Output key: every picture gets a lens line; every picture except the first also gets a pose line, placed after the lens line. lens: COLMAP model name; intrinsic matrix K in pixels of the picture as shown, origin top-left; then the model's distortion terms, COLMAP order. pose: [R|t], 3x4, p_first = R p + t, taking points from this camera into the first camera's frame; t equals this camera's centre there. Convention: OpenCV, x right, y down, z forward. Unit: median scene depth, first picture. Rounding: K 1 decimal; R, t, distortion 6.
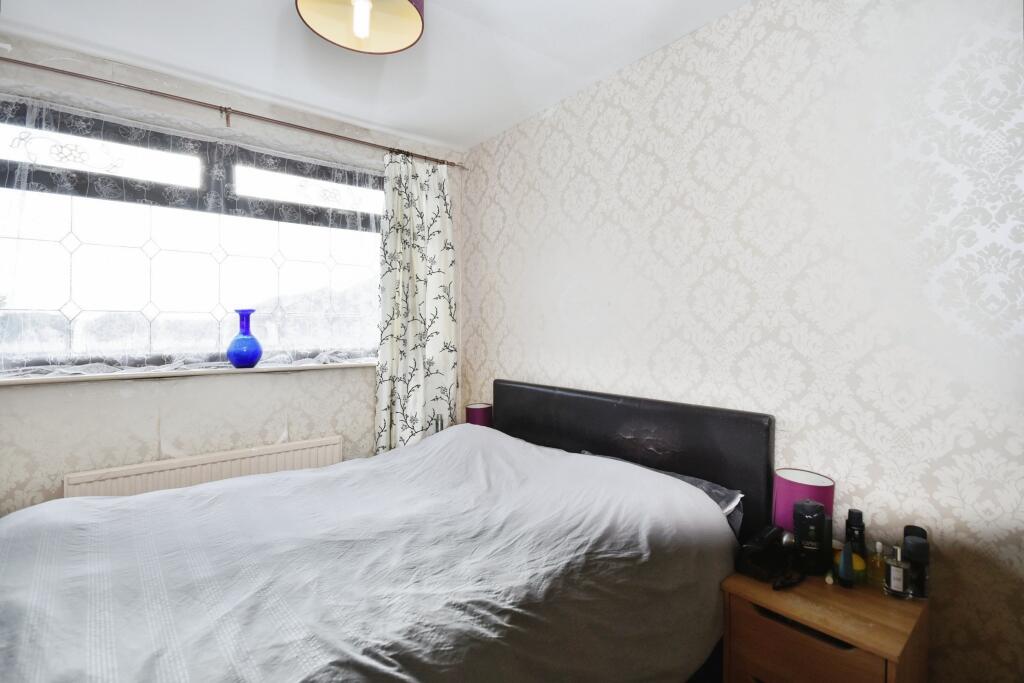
lens RADIAL K [[469.4, 0, 513.5], [0, 469.4, 327.6], [0, 0, 1]] dist [0.001593, -0.009315]
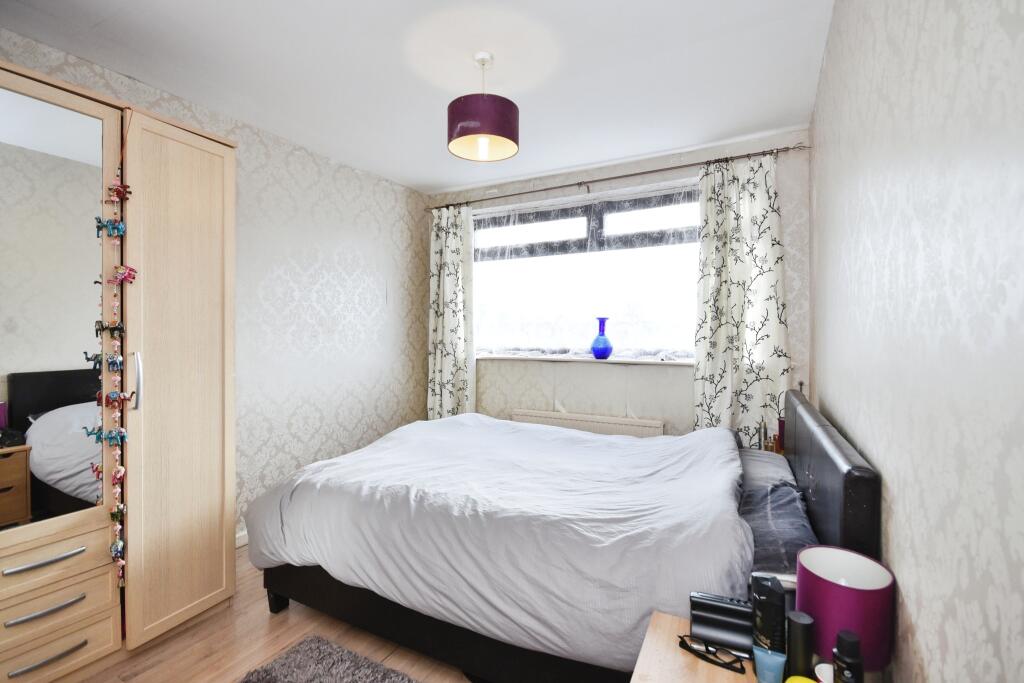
lens RADIAL K [[469.4, 0, 513.5], [0, 469.4, 327.6], [0, 0, 1]] dist [0.001593, -0.009315]
pose [[0.393058, -0.005556, -0.919497, 0.633225], [0.002656, 0.999984, -0.004907, -0.002449], [0.919510, -0.000514, 0.393067, 0.208536]]
